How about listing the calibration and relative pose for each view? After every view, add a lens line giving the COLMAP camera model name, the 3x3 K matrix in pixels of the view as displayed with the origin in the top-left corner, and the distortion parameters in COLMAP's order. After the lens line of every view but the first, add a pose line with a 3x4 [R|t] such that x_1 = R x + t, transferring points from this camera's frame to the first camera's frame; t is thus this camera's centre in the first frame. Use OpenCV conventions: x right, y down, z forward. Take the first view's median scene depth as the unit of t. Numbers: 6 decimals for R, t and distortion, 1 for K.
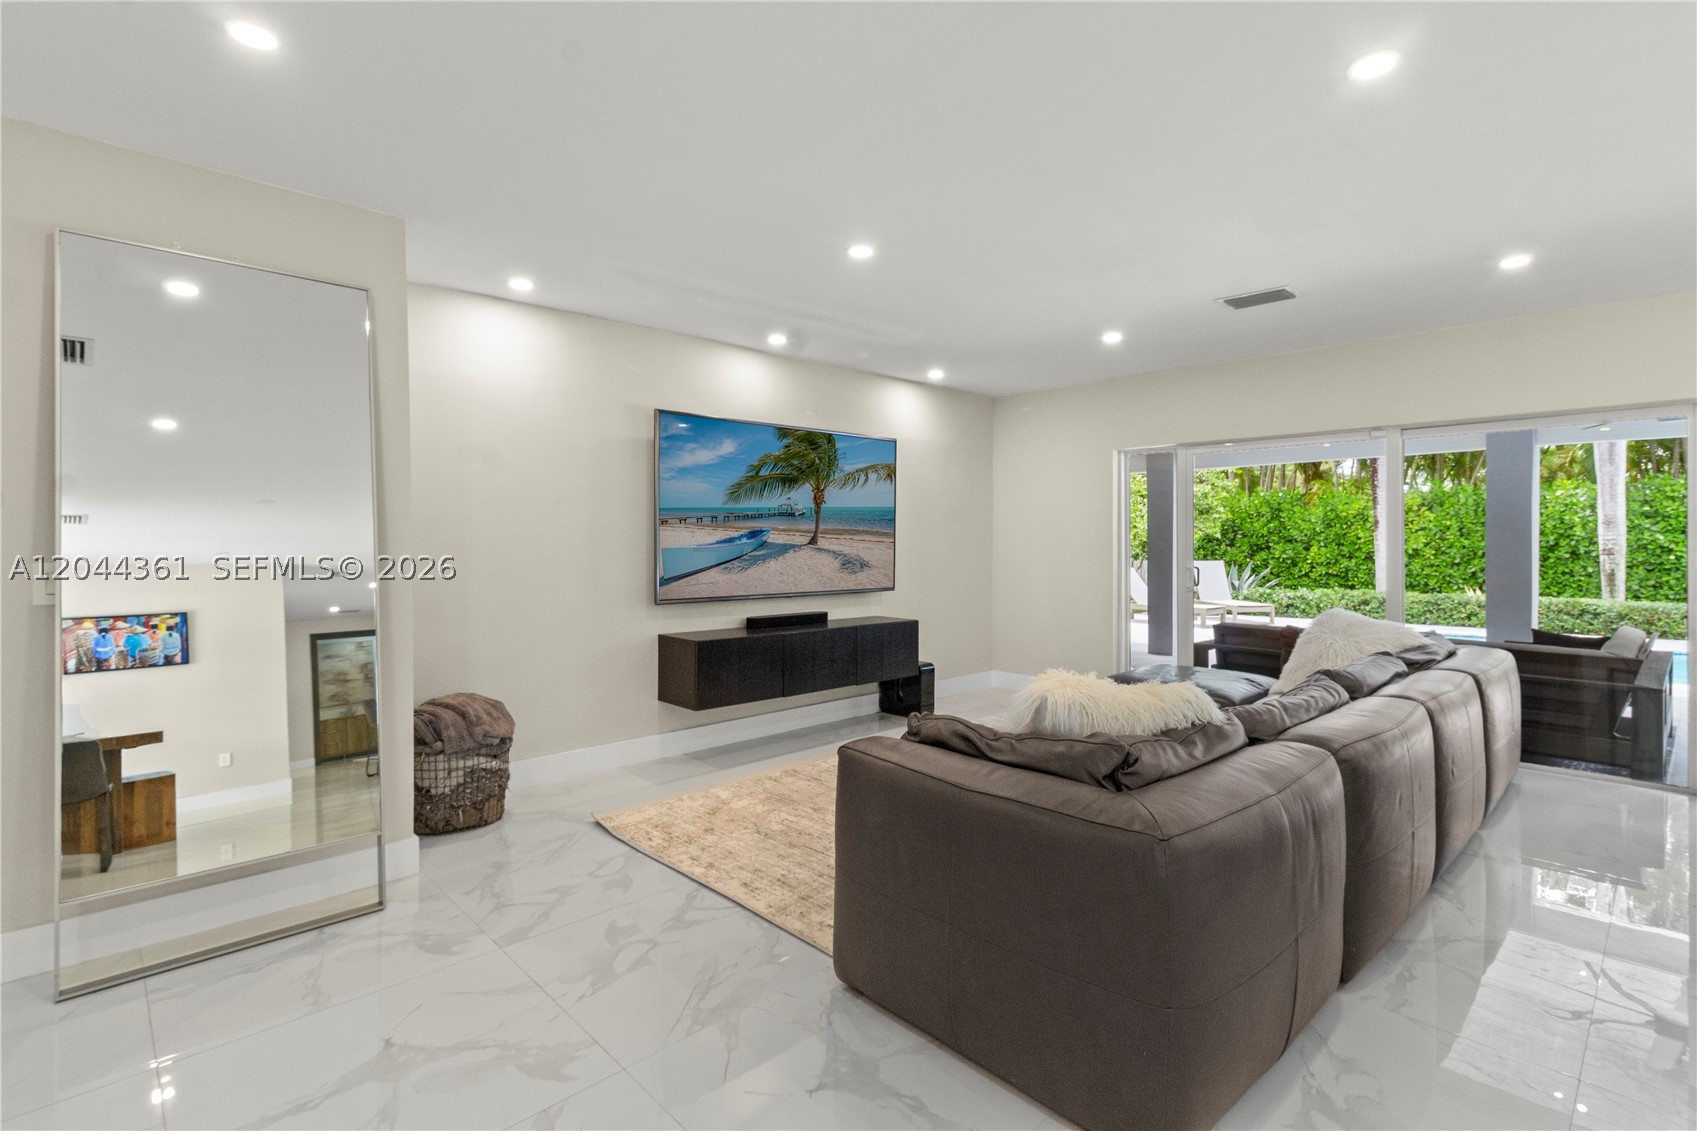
lens RADIAL K [[785.6, 0, 850.6], [0, 785.6, 541.9], [0, 0, 1]] dist [0.001978, 0.000331]
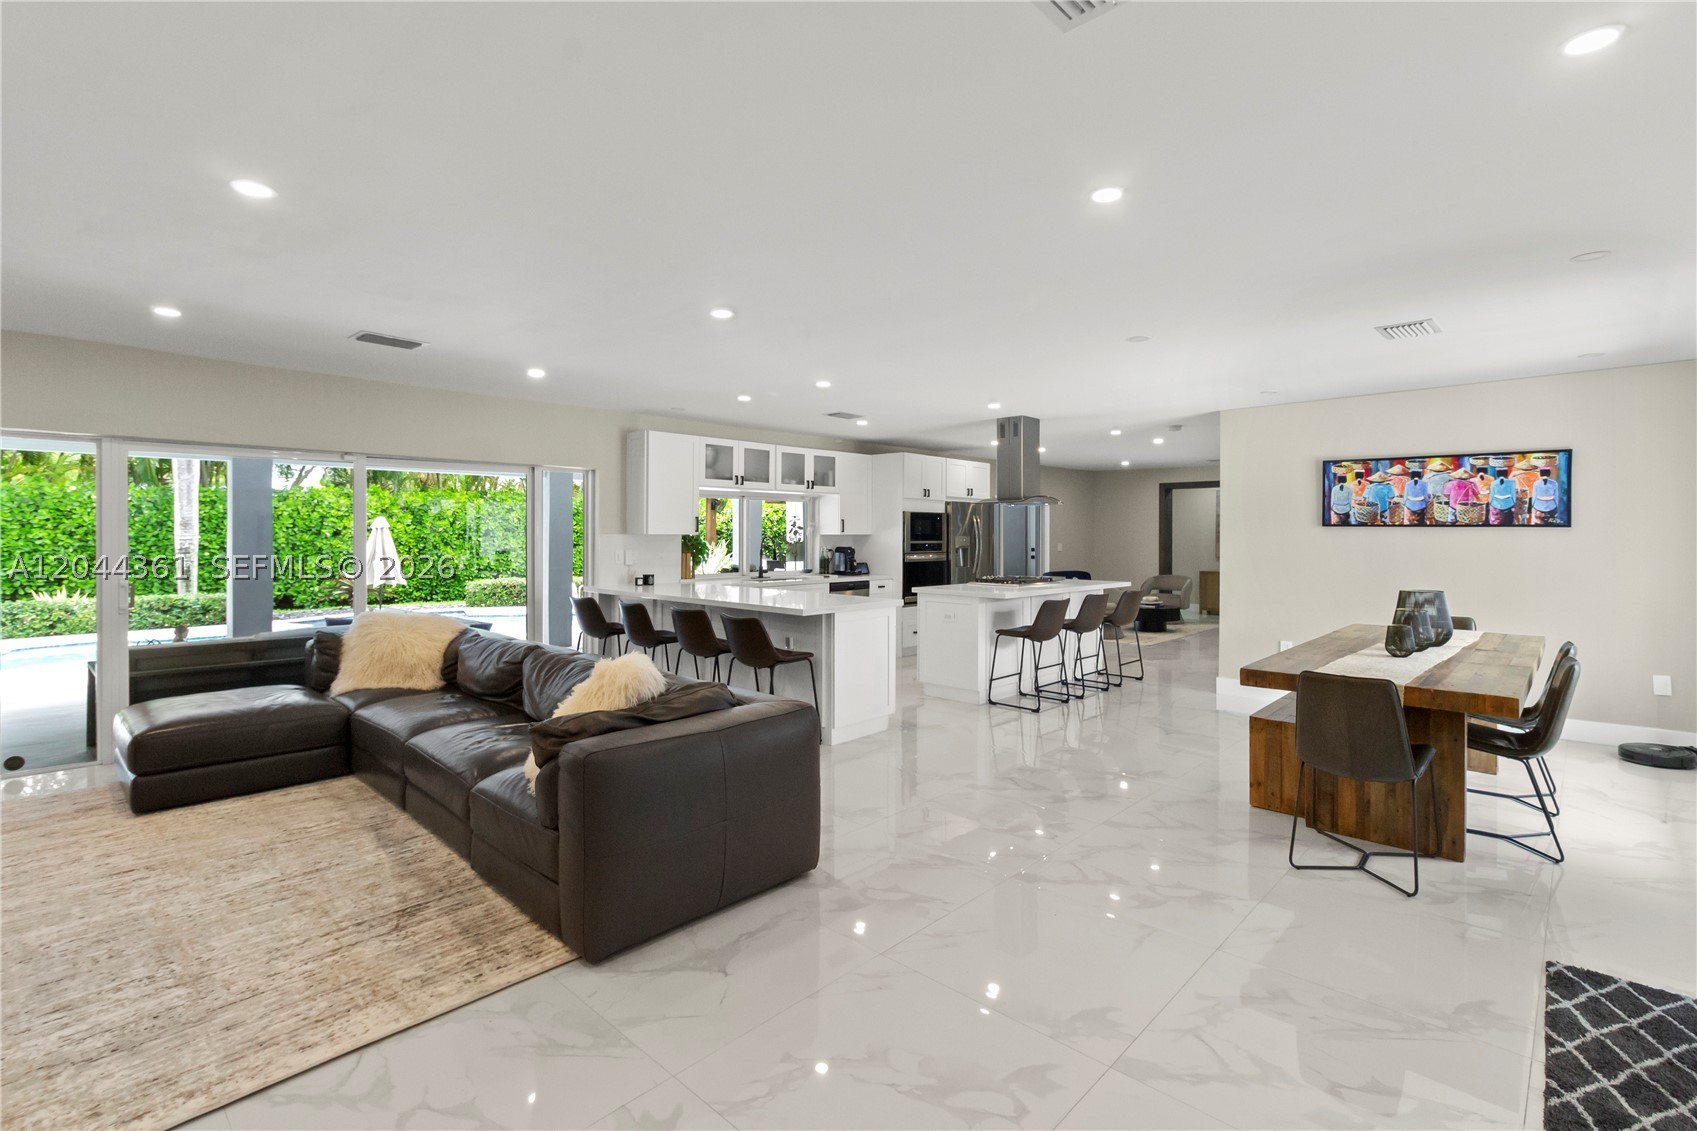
lens RADIAL K [[785.6, 0, 850.6], [0, 785.6, 541.9], [0, 0, 1]] dist [0.001978, 0.000331]
pose [[-0.037047, -0.010038, 0.999263, -0.736958], [0.003188, 0.999943, 0.010163, -0.034059], [-0.999308, 0.003562, -0.037013, 0.433983]]
